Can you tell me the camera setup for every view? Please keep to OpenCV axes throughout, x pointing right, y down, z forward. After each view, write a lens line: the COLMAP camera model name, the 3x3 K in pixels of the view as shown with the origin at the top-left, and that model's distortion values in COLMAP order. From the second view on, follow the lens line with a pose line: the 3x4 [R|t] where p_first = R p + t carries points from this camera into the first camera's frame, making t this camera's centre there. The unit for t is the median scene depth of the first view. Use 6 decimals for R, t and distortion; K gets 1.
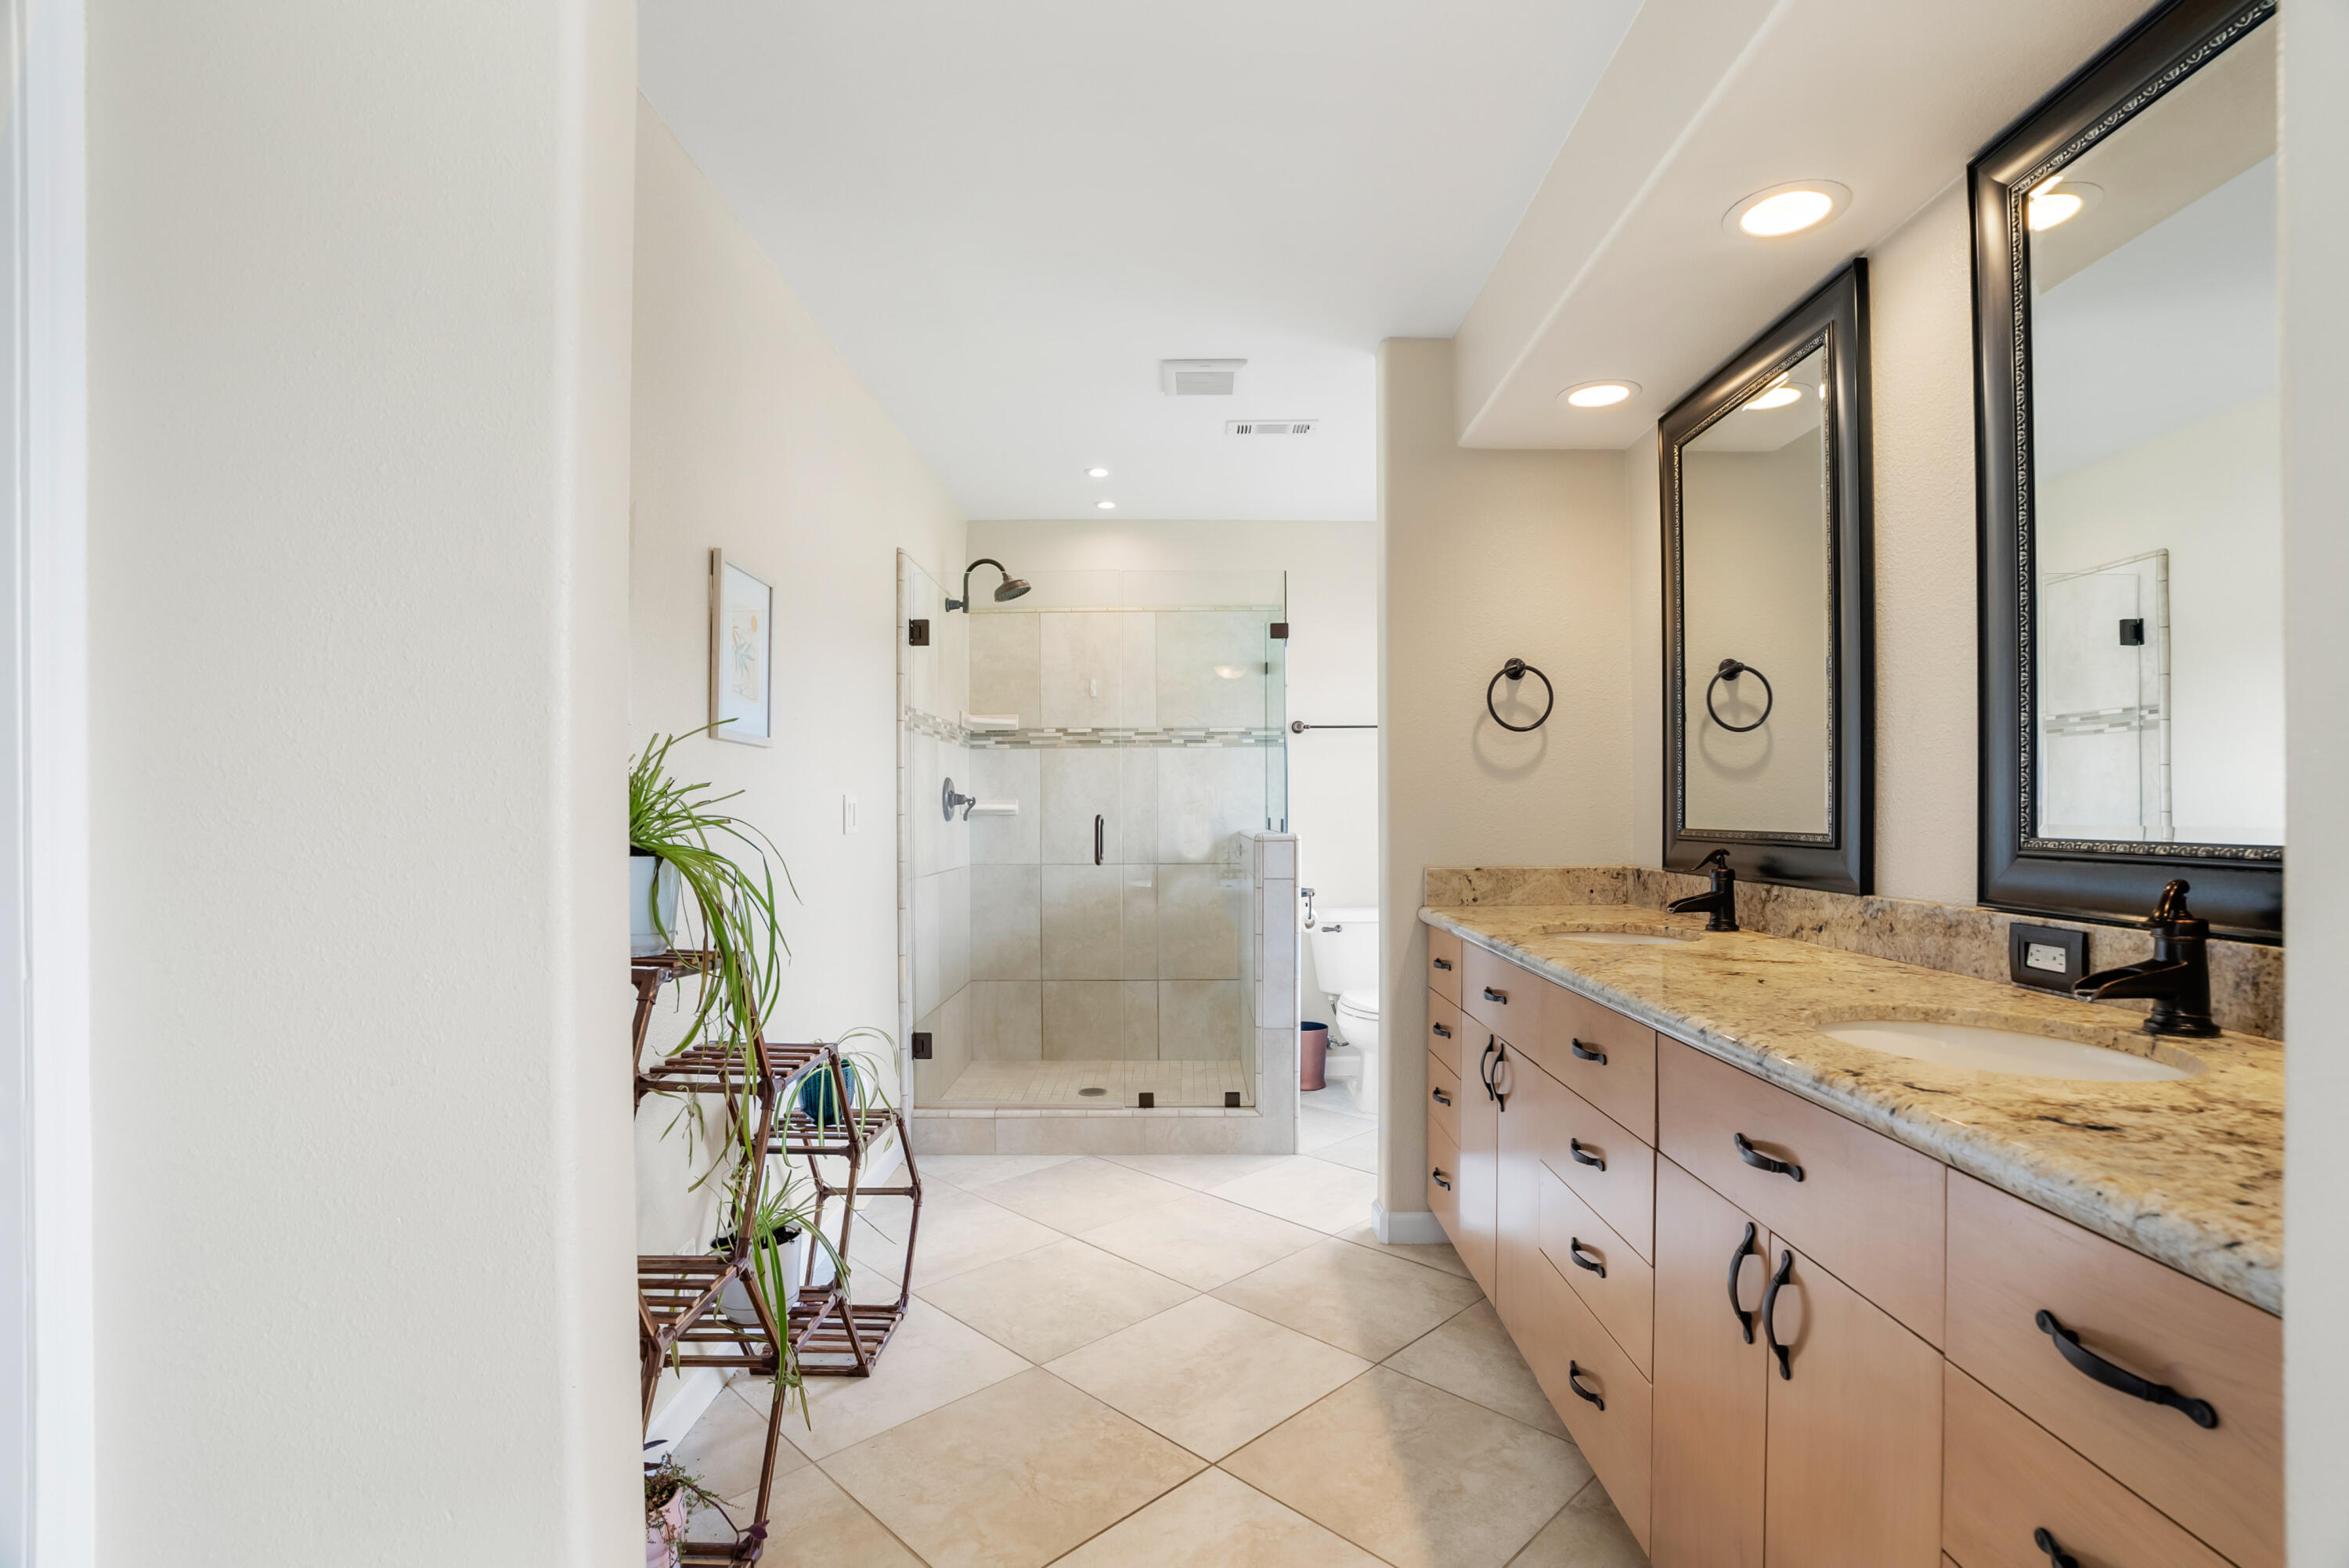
lens RADIAL K [[1089.6, 0, 1174.5], [0, 1089.6, 784.0], [0, 0, 1]] dist [-0.071473, 0.026368]
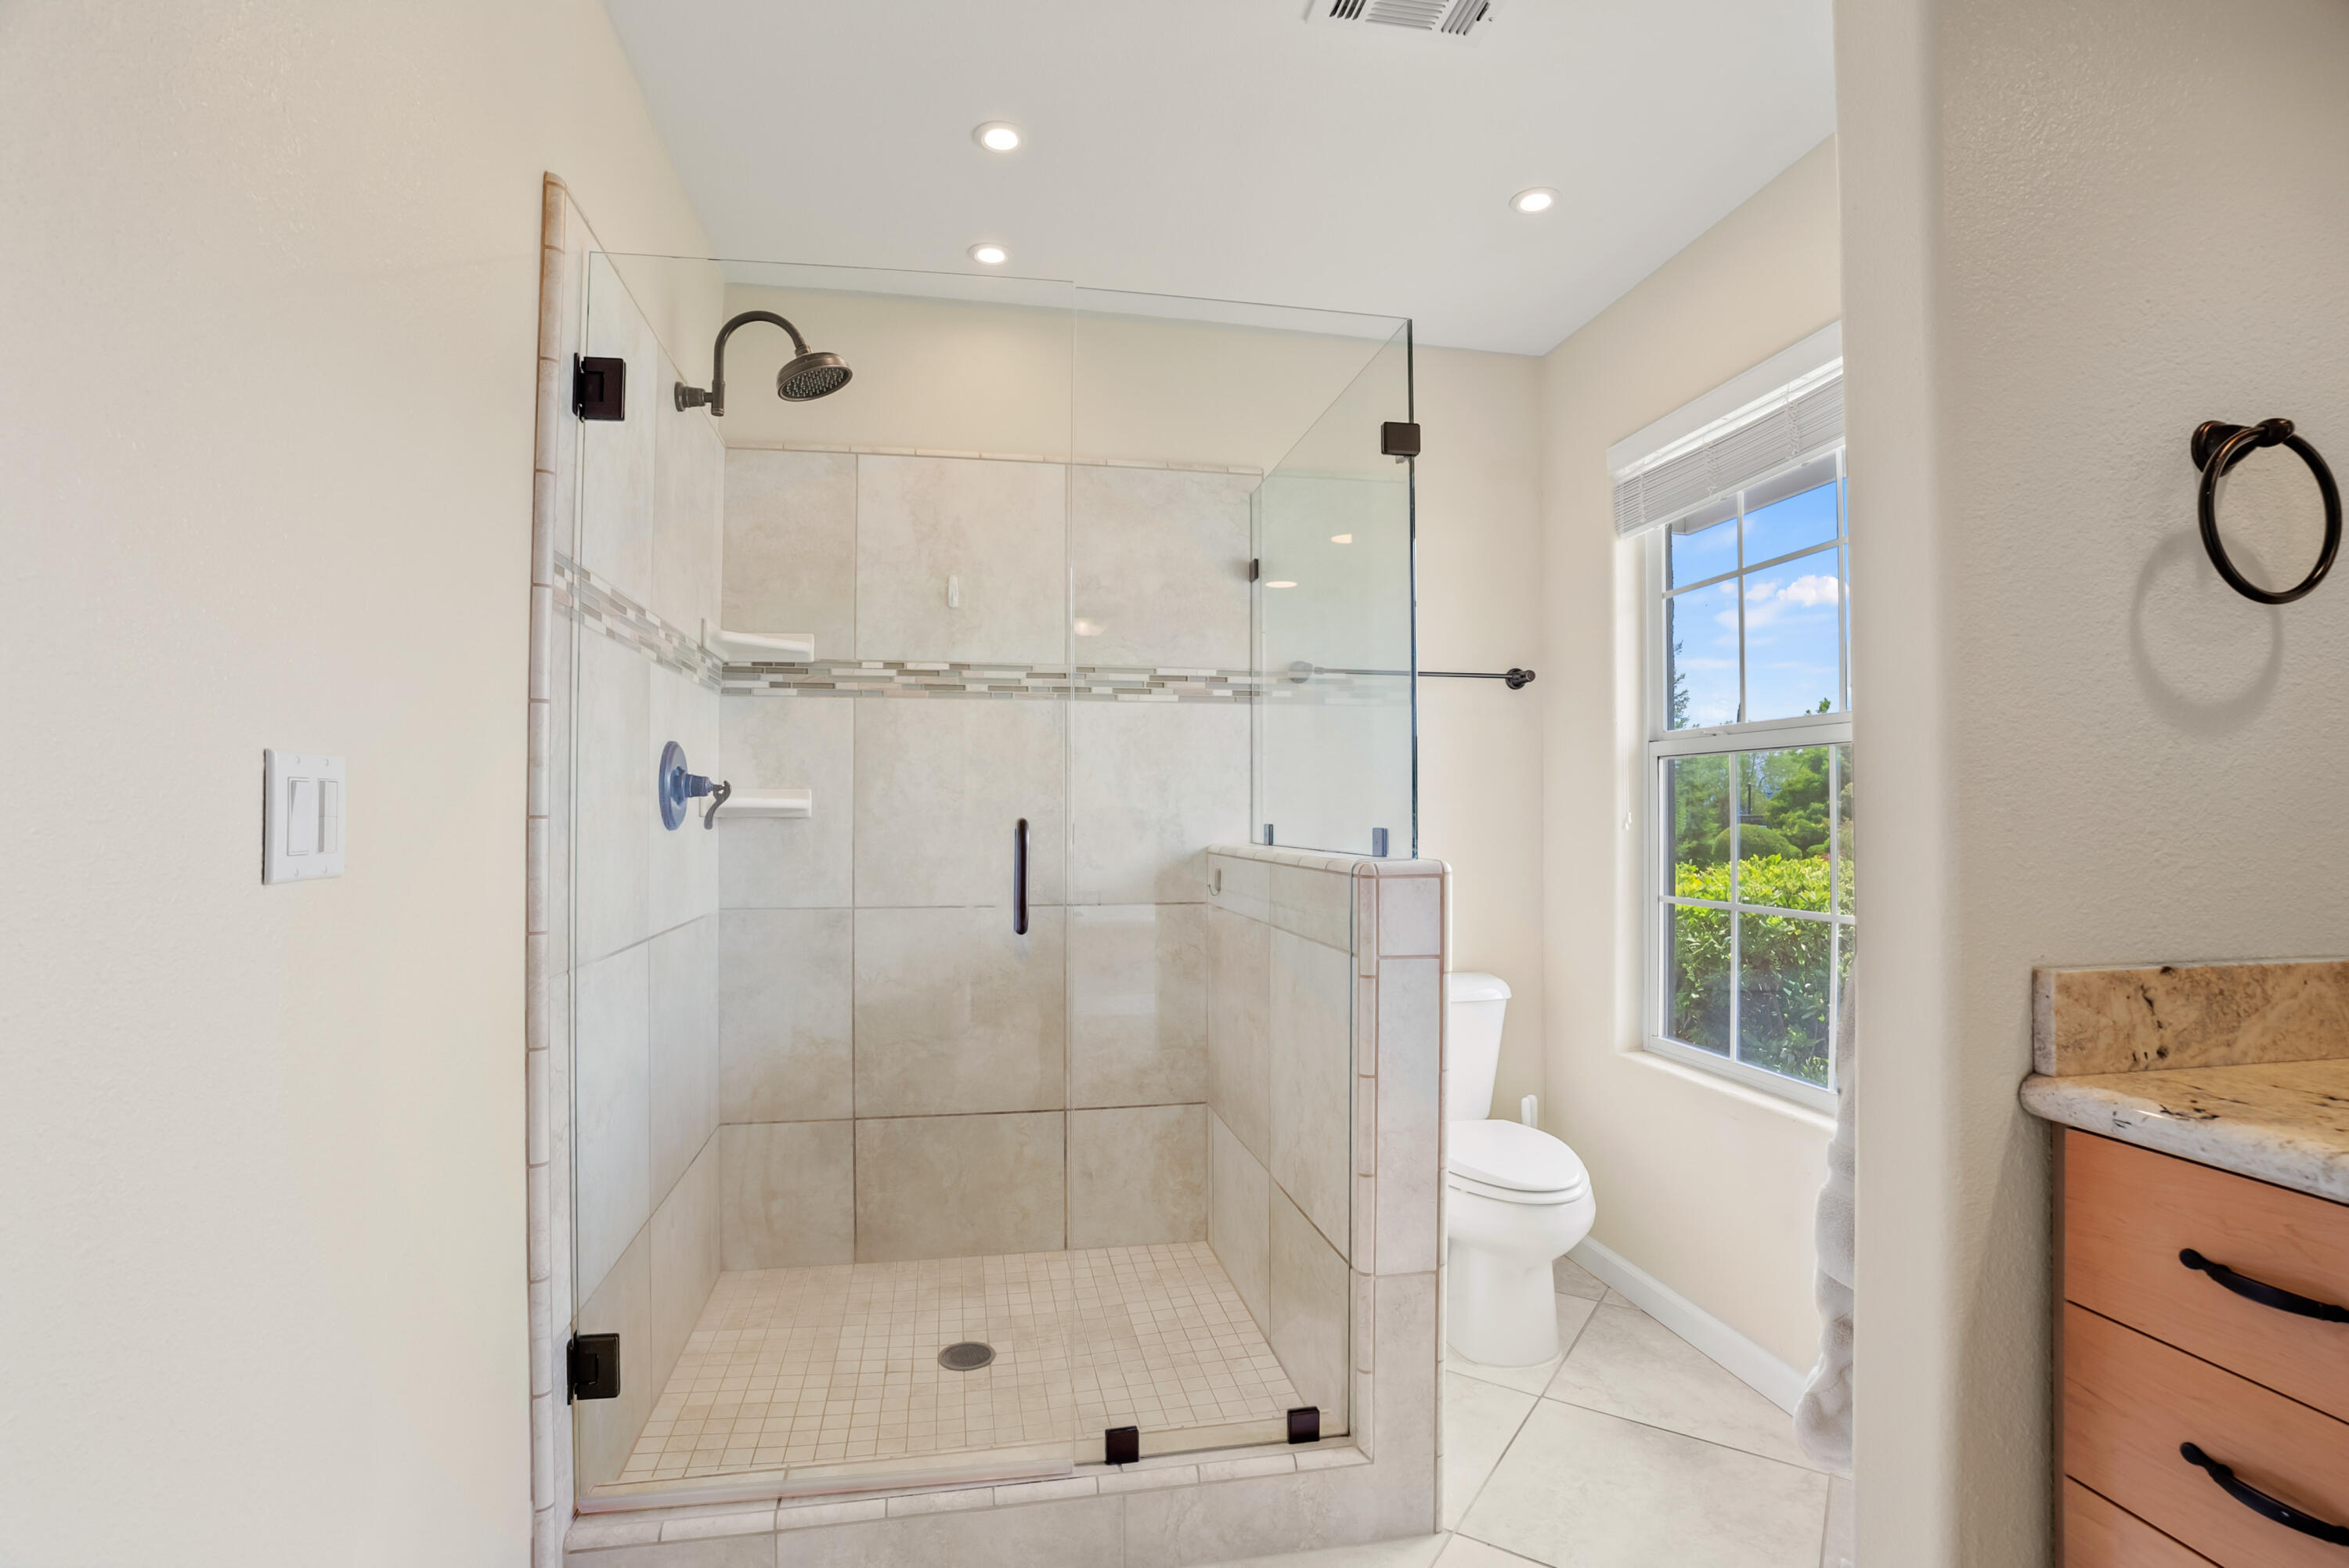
lens RADIAL K [[1130.0, 0, 1184.0], [0, 1130.0, 773.8], [0, 0, 1]] dist [-0.066880, 0.030092]
pose [[0.979182, 0.011329, 0.202667, -0.083131], [-0.009500, 0.999905, -0.009997, 0.011586], [-0.202761, 0.007863, 0.979197, 0.453807]]
